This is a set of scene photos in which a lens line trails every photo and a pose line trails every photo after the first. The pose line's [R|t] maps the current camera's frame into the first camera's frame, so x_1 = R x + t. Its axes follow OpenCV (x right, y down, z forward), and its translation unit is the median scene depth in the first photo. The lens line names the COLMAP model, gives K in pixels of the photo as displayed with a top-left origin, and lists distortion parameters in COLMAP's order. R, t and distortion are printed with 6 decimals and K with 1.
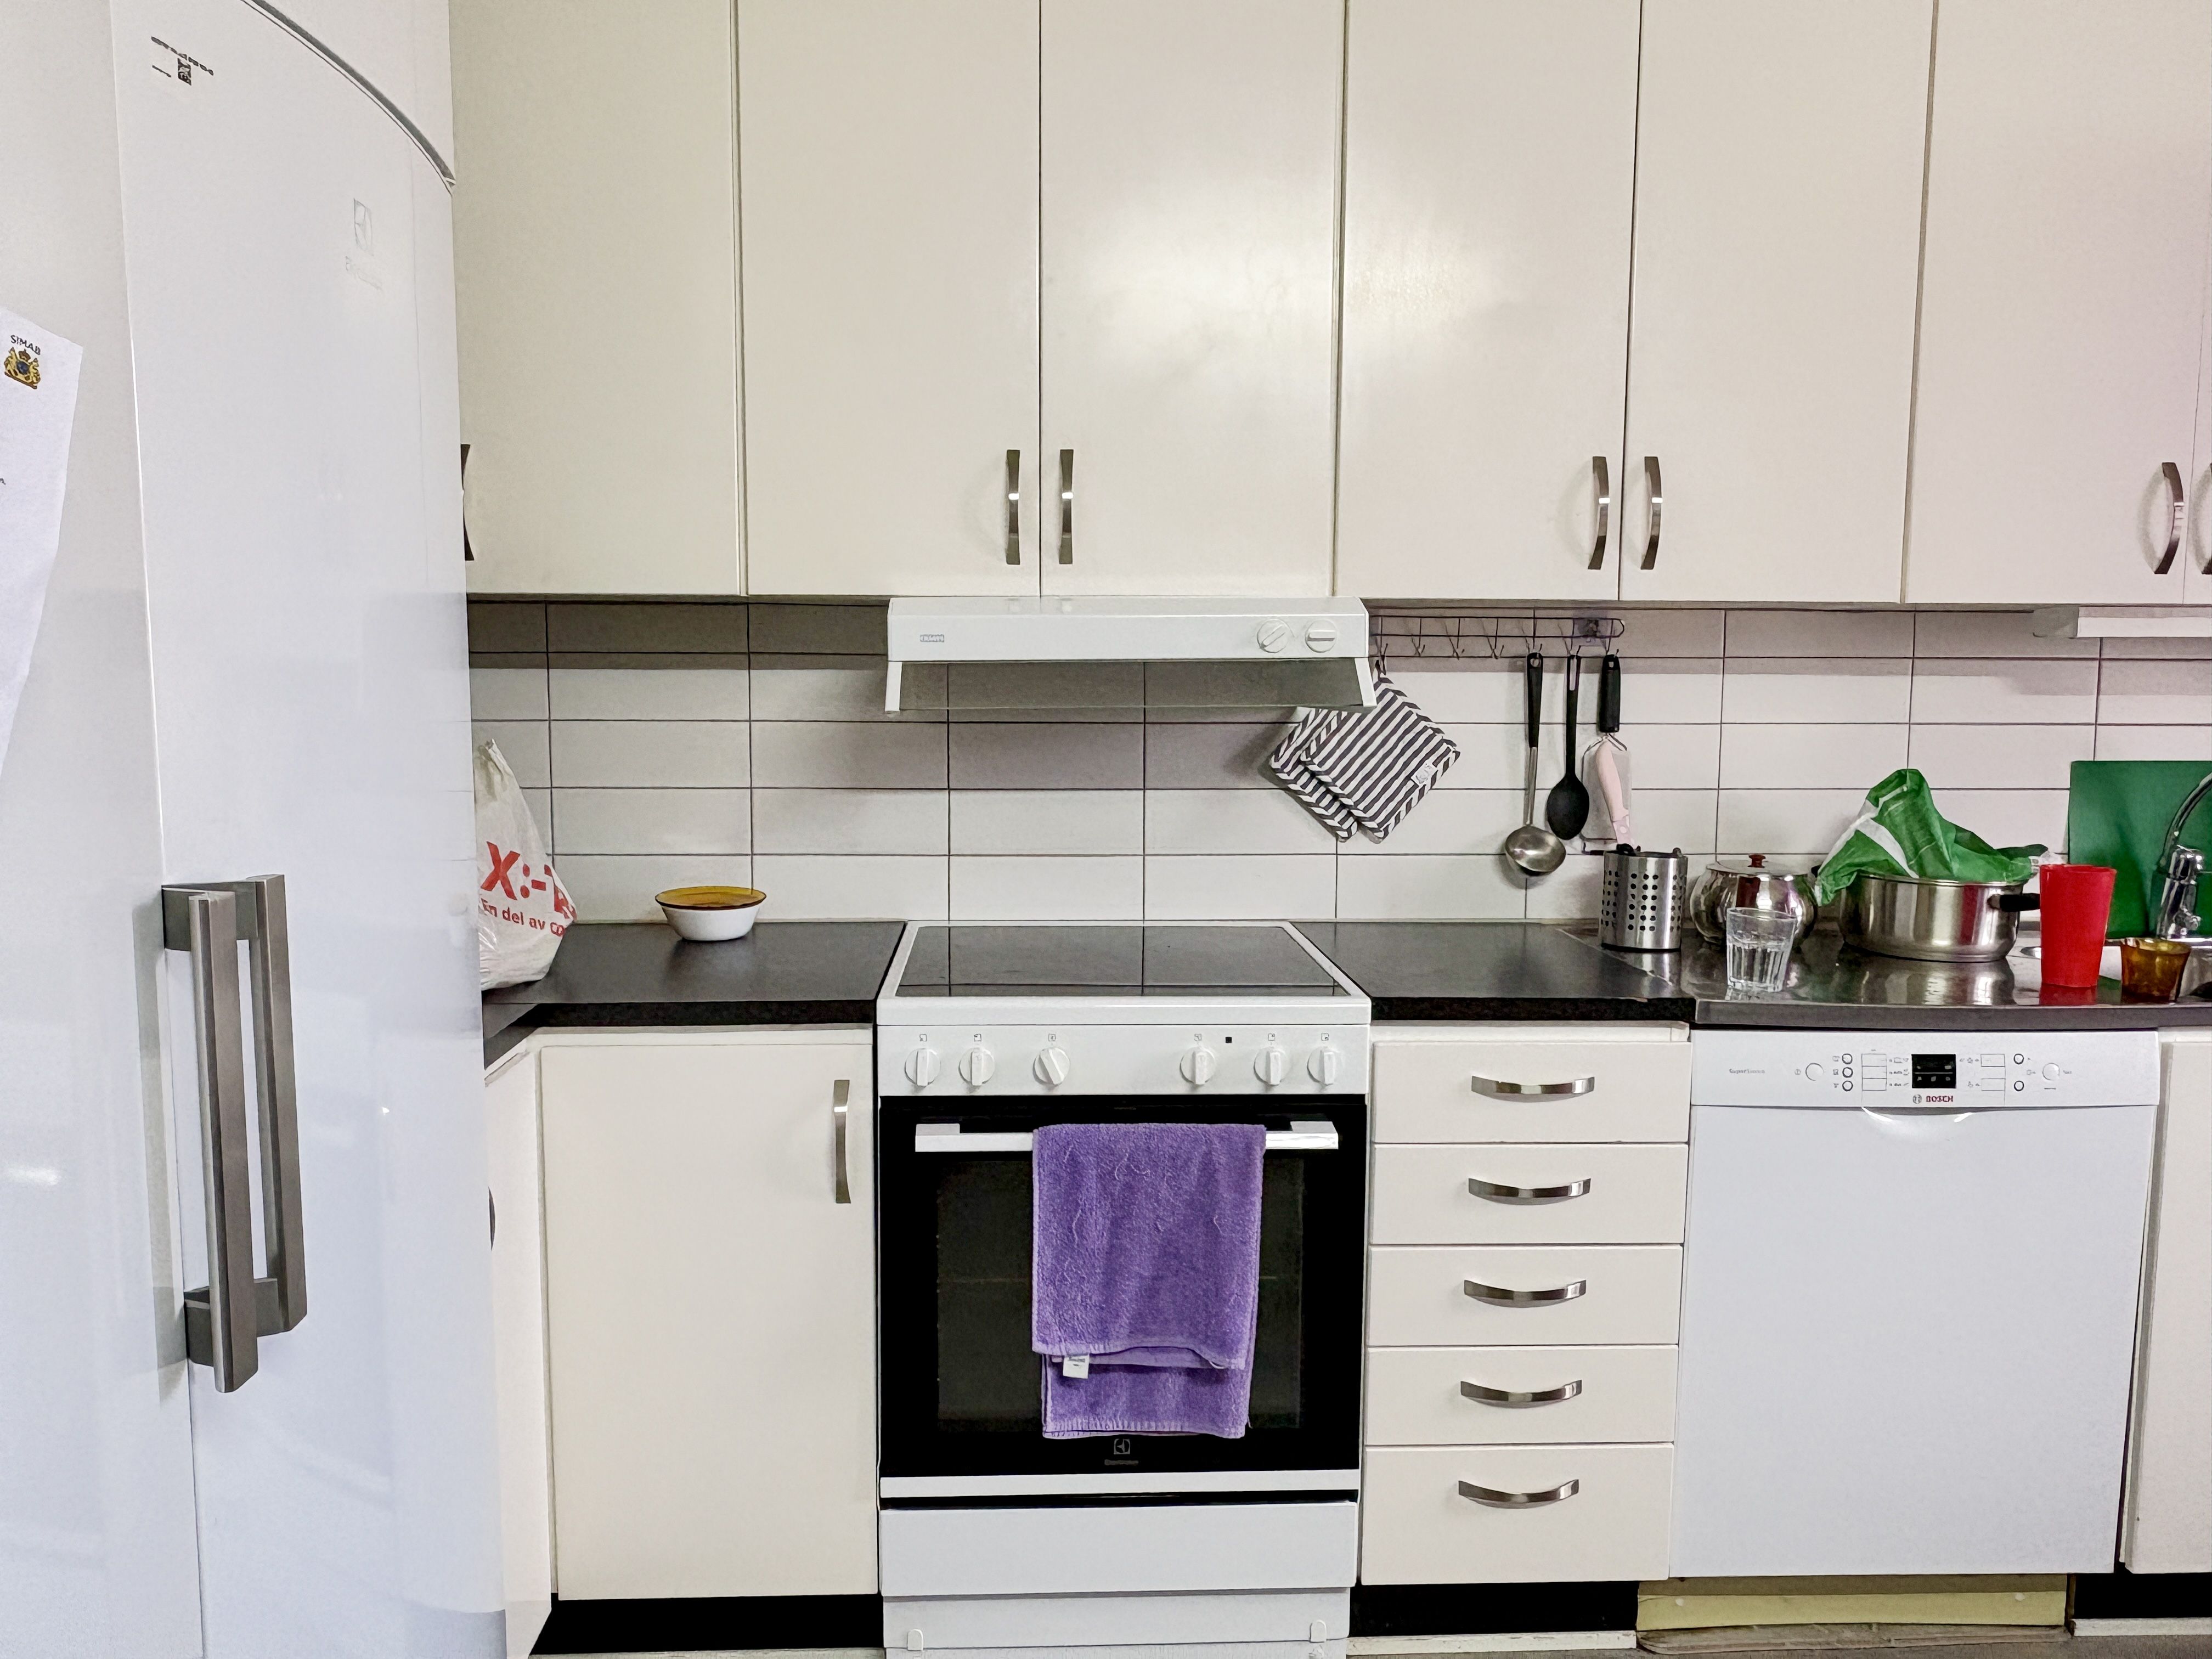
lens RADIAL K [[1666.3, 0, 1107.5], [0, 1666.3, 827.4], [0, 0, 1]] dist [-0.001492, 0.002000]
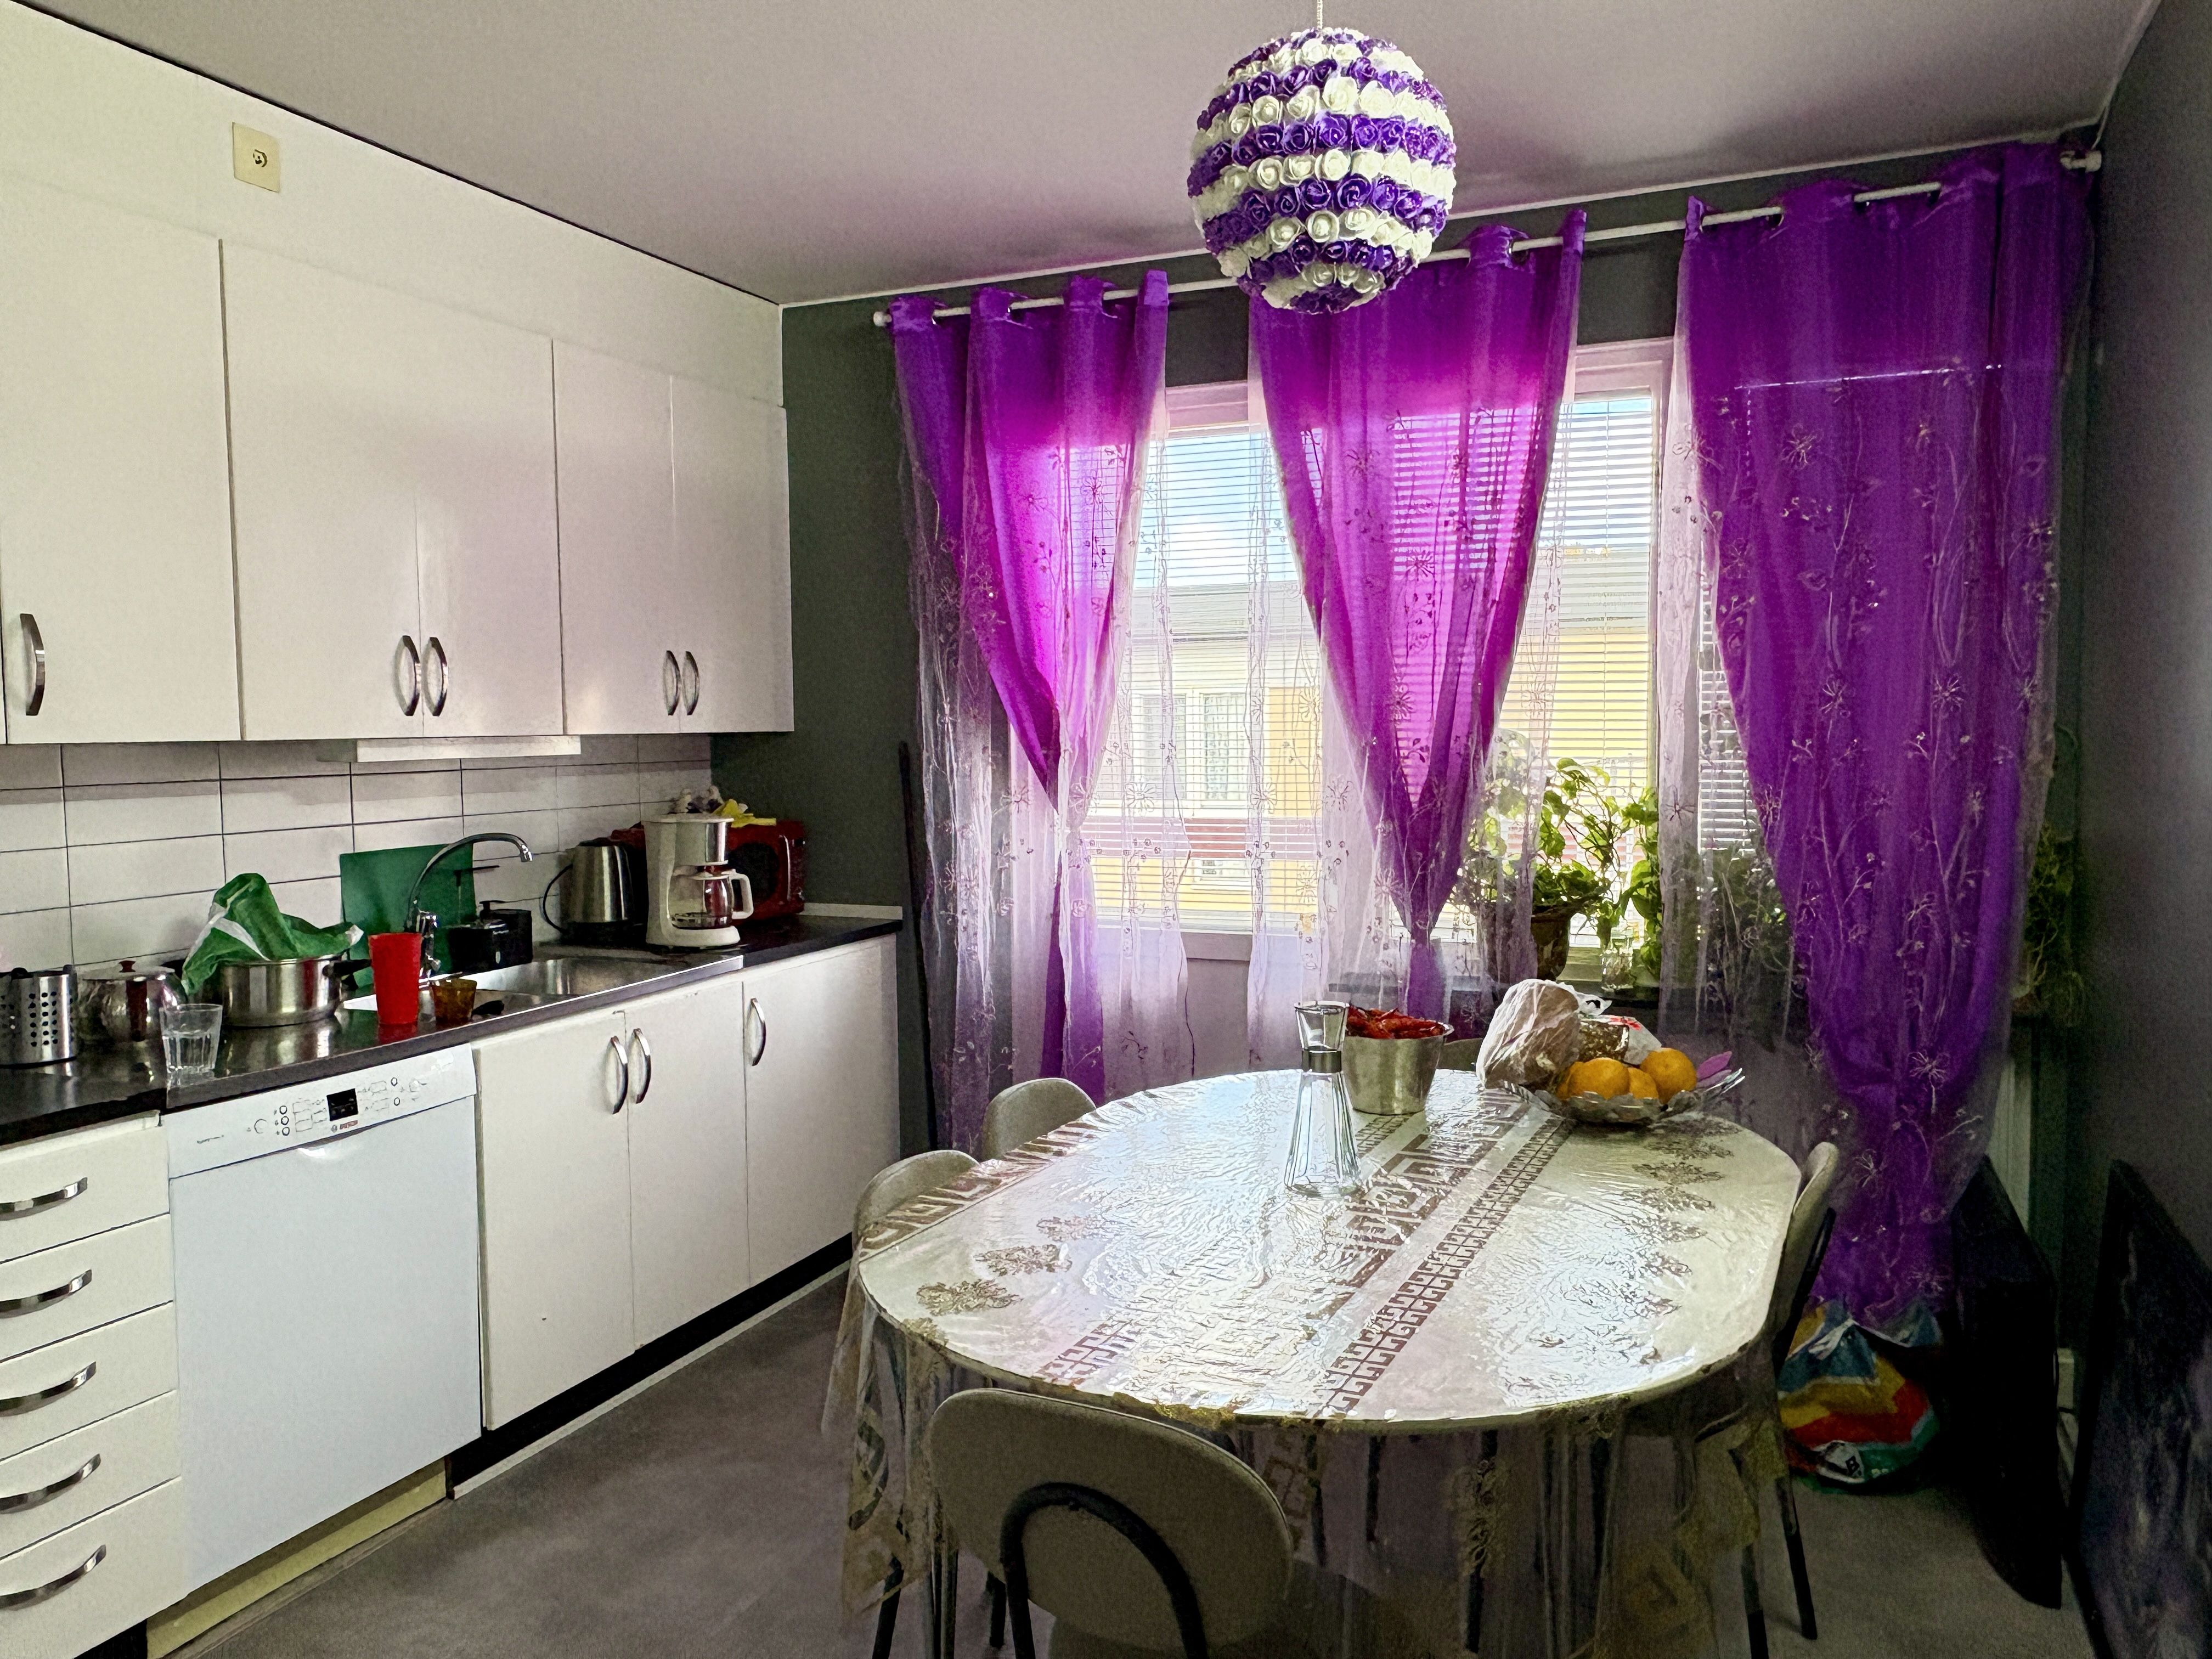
lens RADIAL K [[1666.3, 0, 1104.4], [0, 1666.3, 832.1], [0, 0, 1]] dist [-0.001492, 0.002000]
pose [[0.422648, -0.071746, 0.903450, -0.360896], [0.105223, 0.994005, 0.029712, -0.035820], [-0.900165, 0.082506, 0.427664, -0.092472]]
